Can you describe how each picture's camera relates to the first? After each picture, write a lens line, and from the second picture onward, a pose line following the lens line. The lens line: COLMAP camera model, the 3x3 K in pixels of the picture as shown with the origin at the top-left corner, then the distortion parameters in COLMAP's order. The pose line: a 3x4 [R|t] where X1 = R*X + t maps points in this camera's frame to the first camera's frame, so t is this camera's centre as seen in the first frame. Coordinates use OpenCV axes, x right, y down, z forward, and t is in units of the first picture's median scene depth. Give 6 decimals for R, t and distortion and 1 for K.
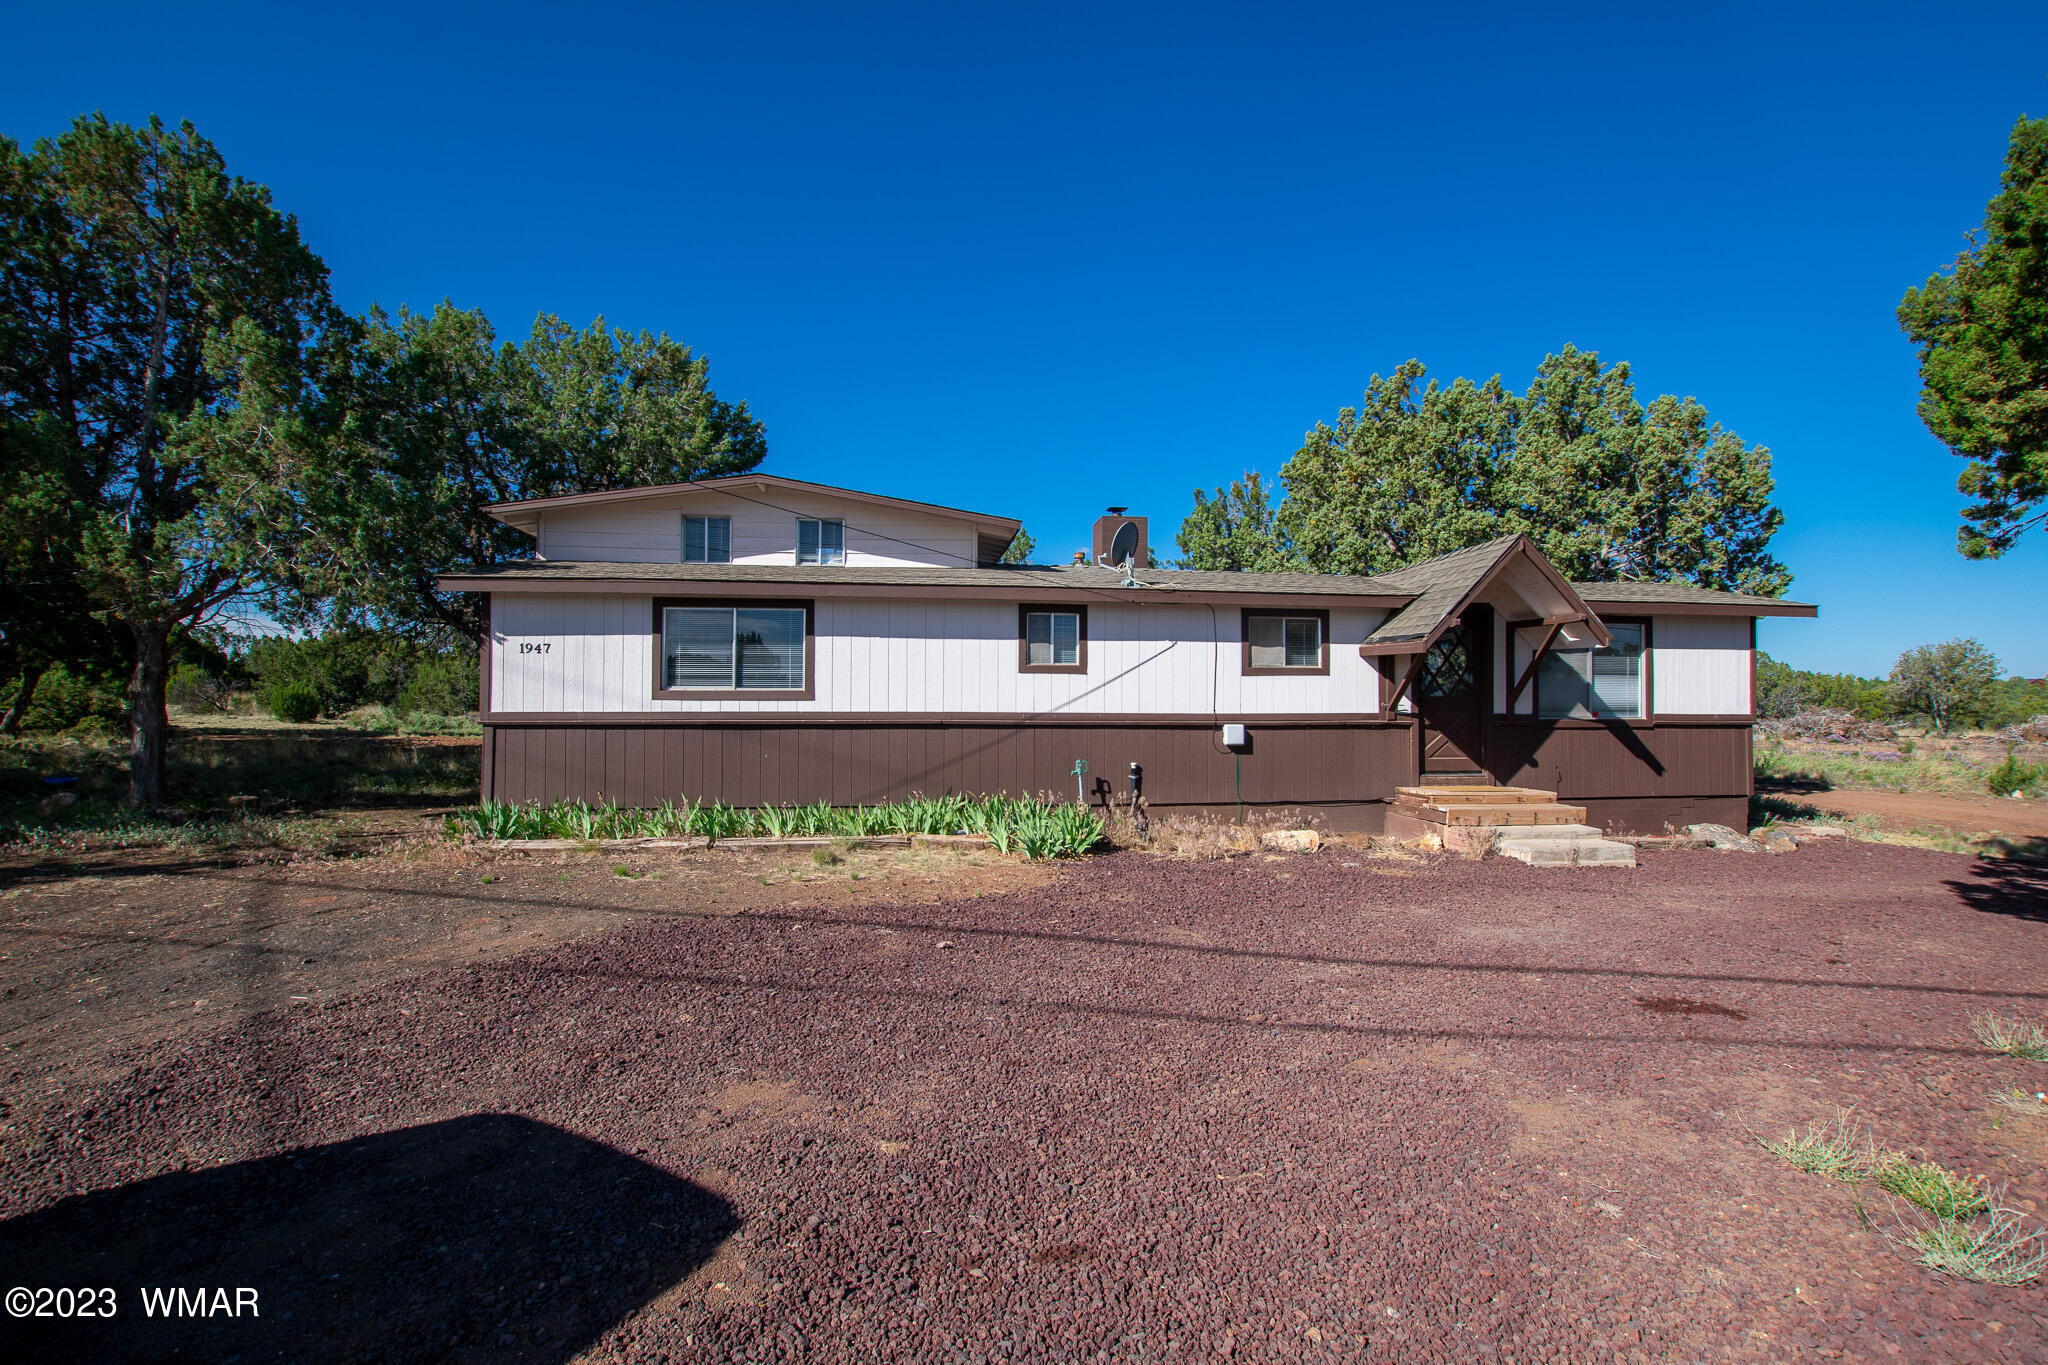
lens RADIAL K [[880.3, 0, 1025.1], [0, 880.3, 681.8], [0, 0, 1]] dist [-0.000520, 0.000053]
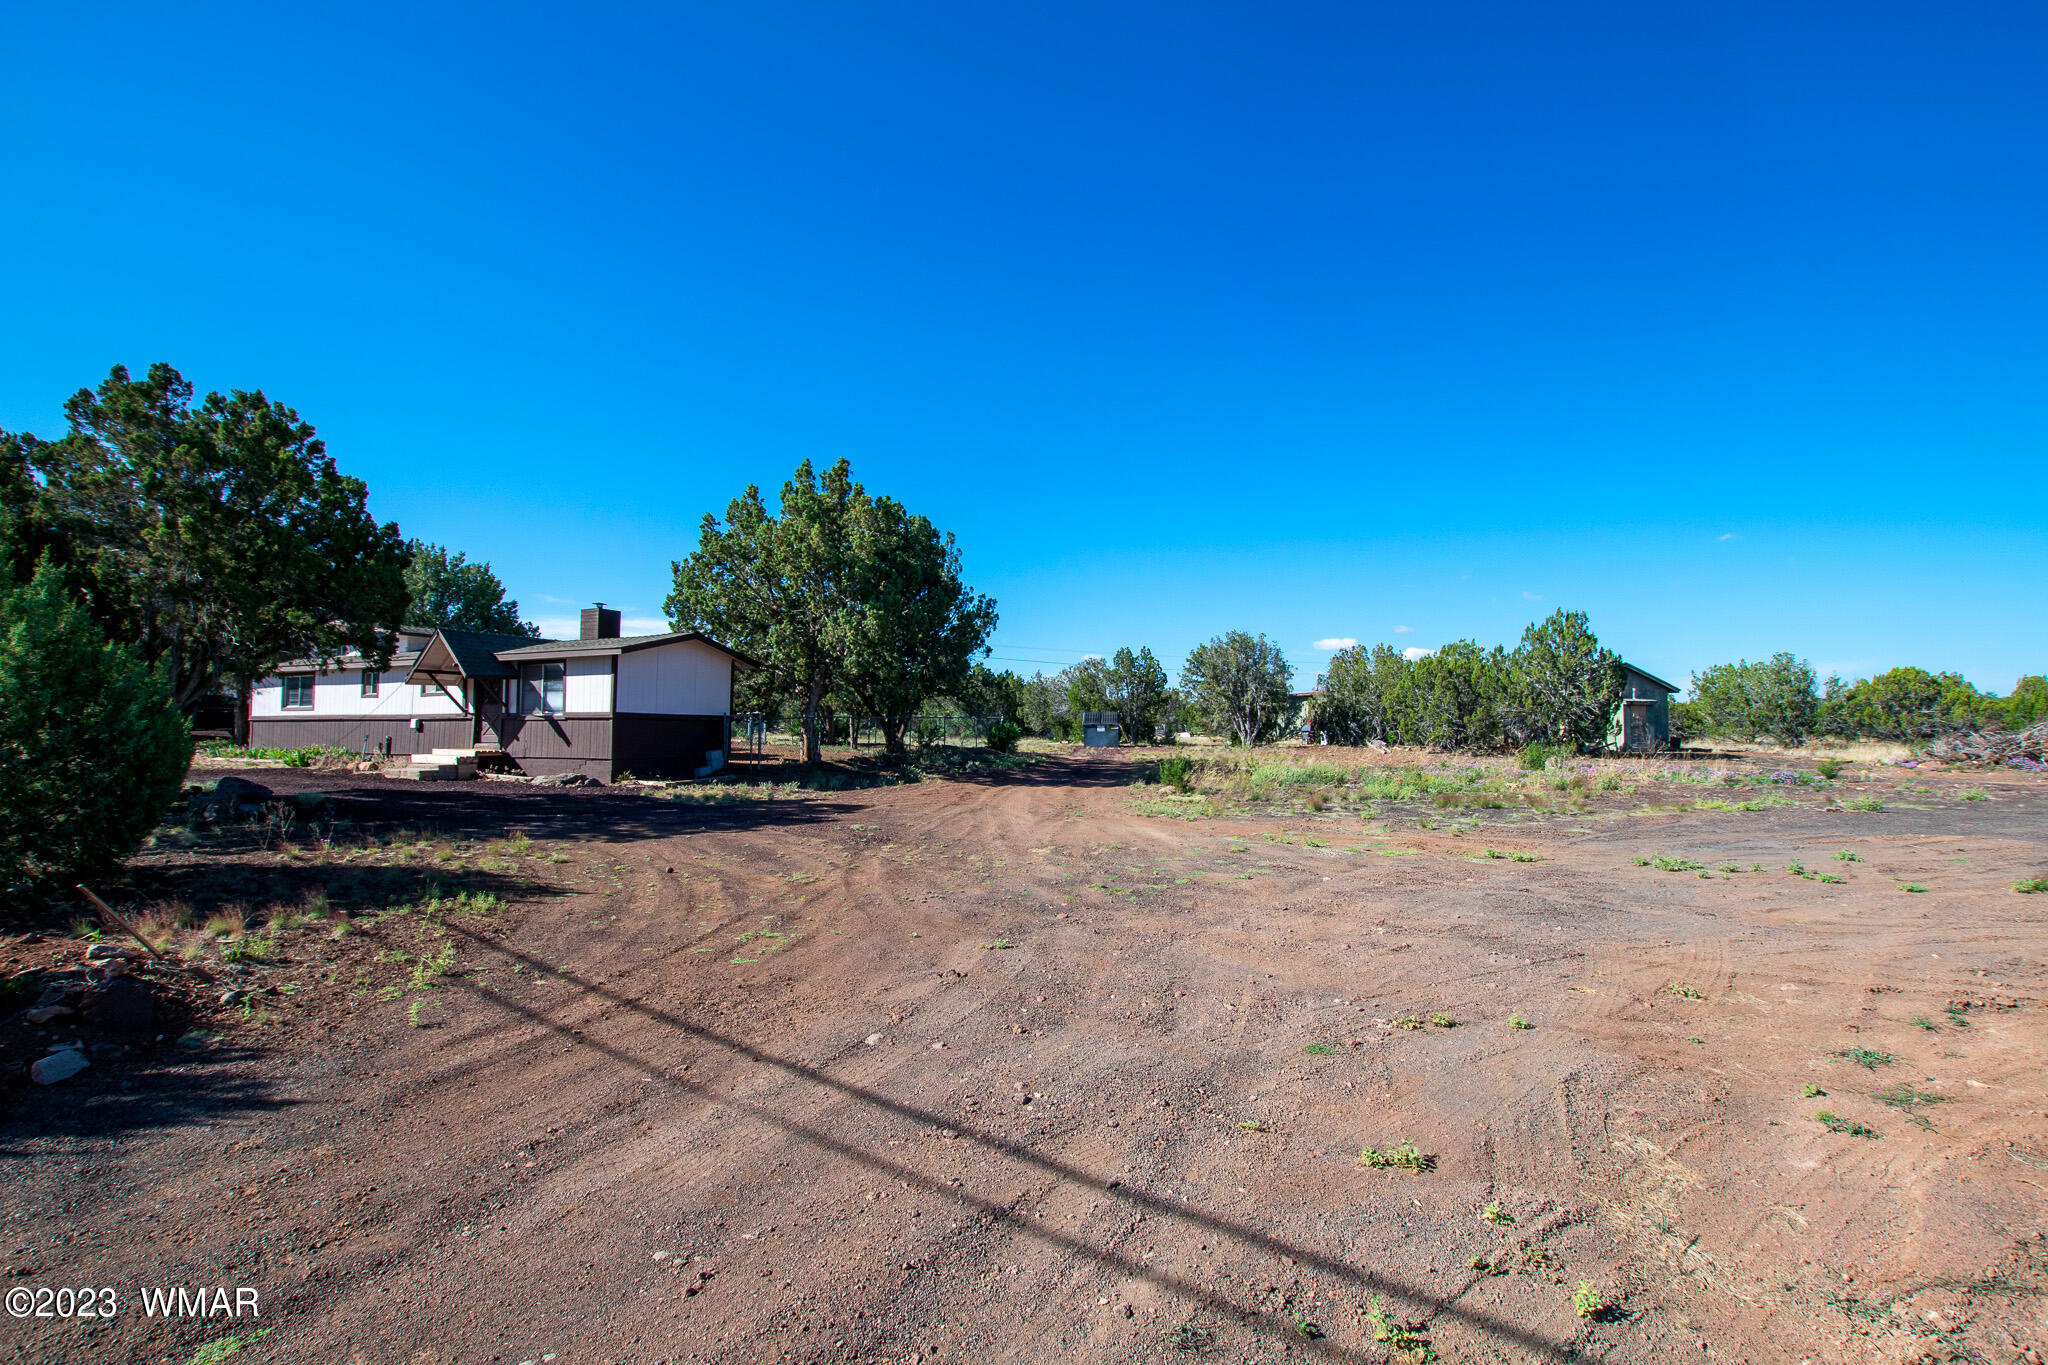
lens RADIAL K [[880.3, 0, 1019.0], [0, 880.3, 692.1], [0, 0, 1]] dist [-0.000520, 0.000053]
pose [[0.818657, -0.023018, -0.573821, 2.703465], [0.021800, 0.999722, -0.009002, 0.032796], [0.573868, -0.005140, 0.818931, 0.057676]]
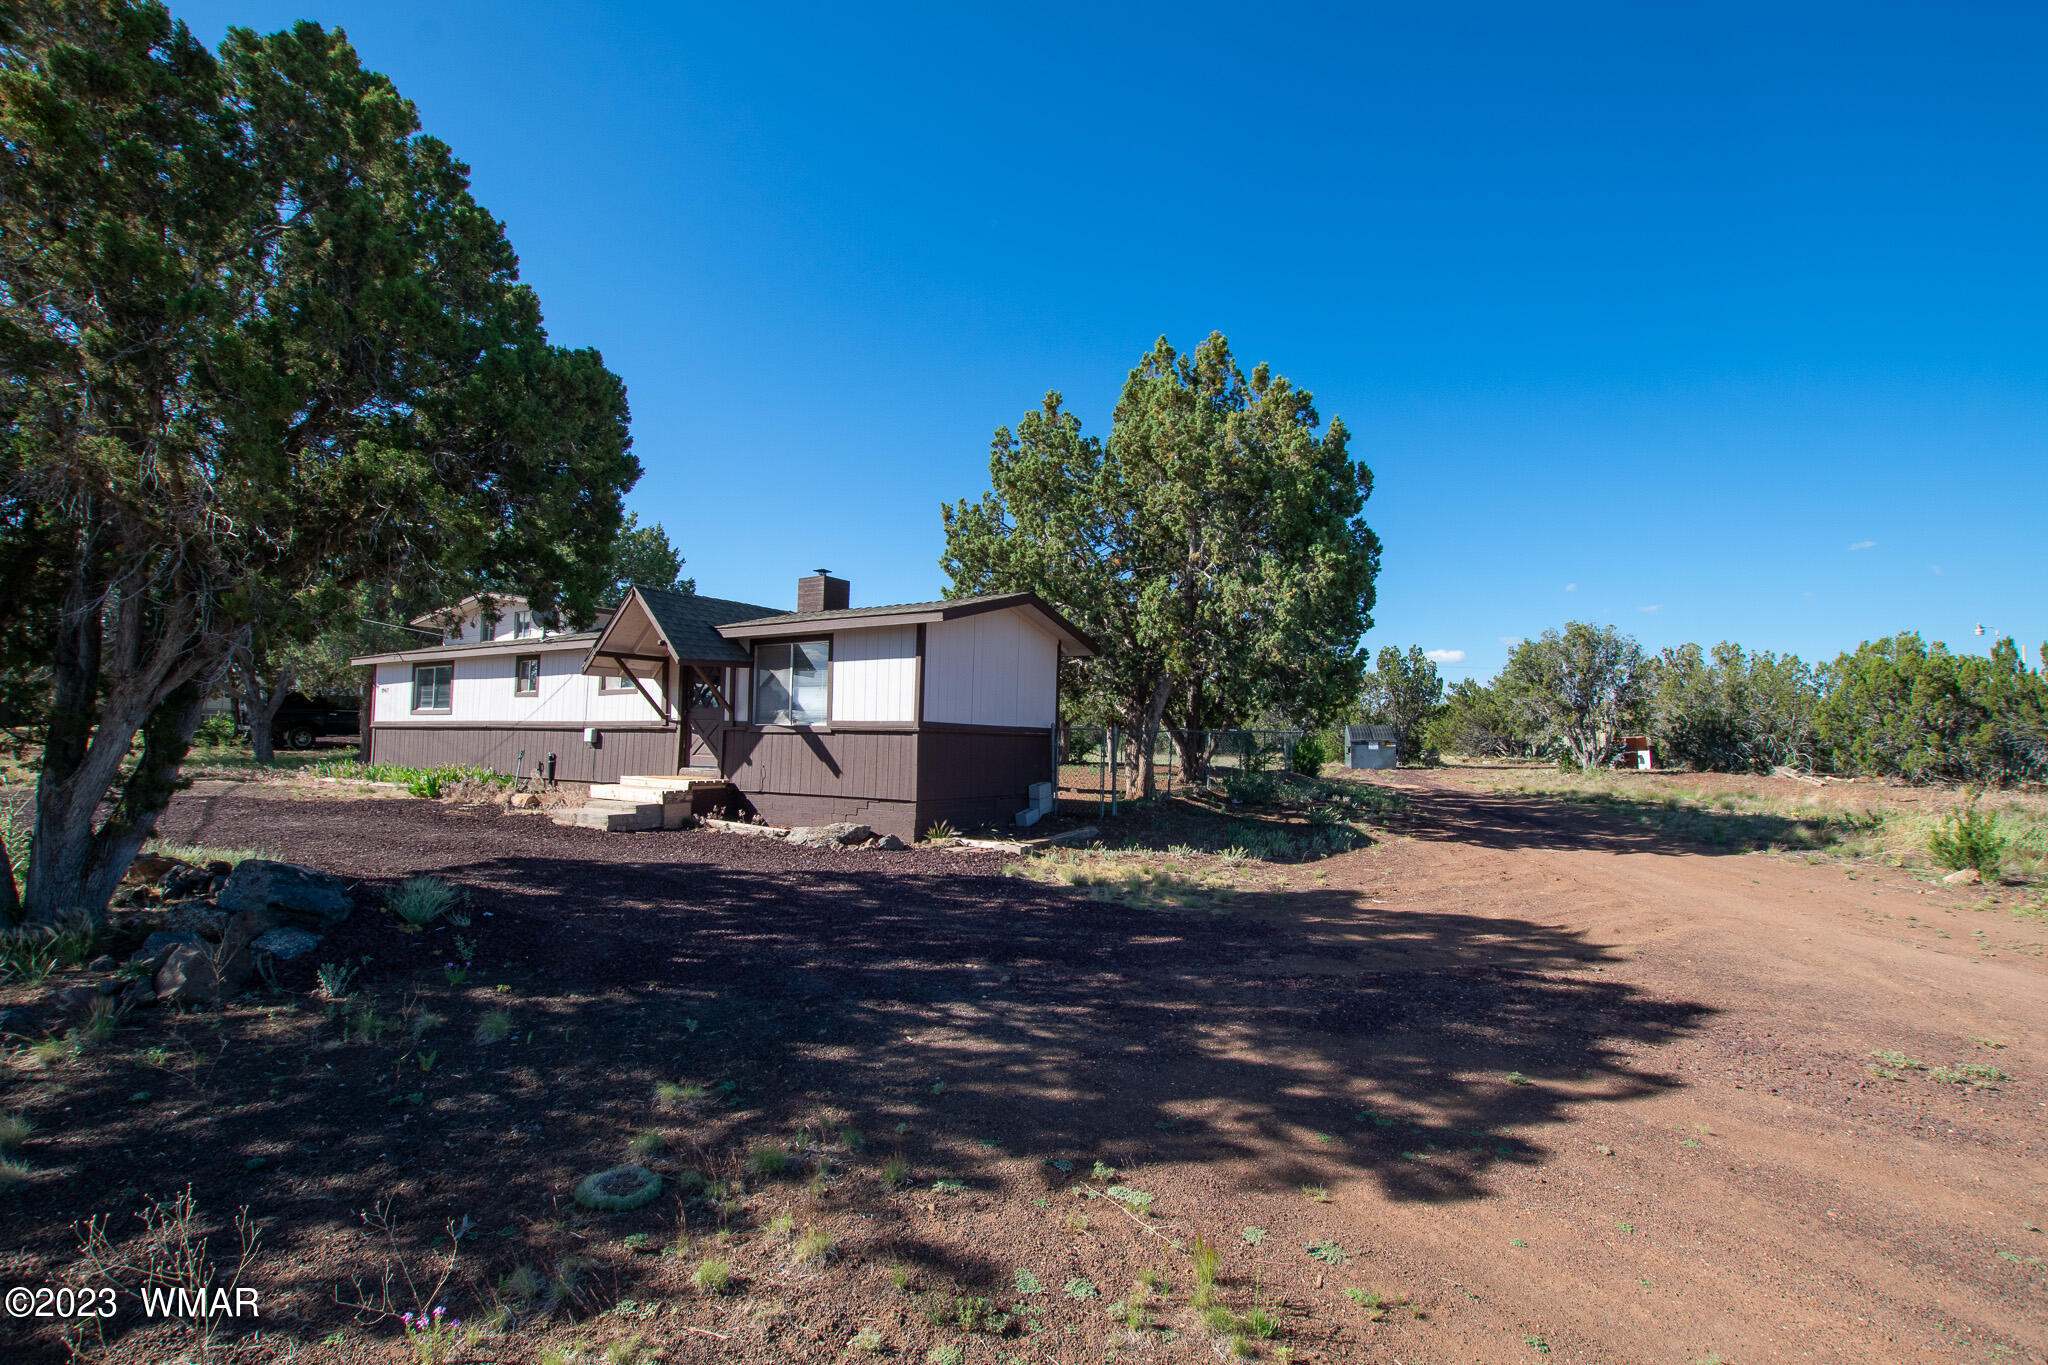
lens RADIAL K [[880.3, 0, 1034.5], [0, 880.3, 689.2], [0, 0, 1]] dist [-0.000520, 0.000053]
pose [[0.757762, -0.027222, -0.651963, 1.744855], [0.013581, 0.999571, -0.025951, 0.030254], [0.652390, 0.010810, 0.757807, 0.355427]]
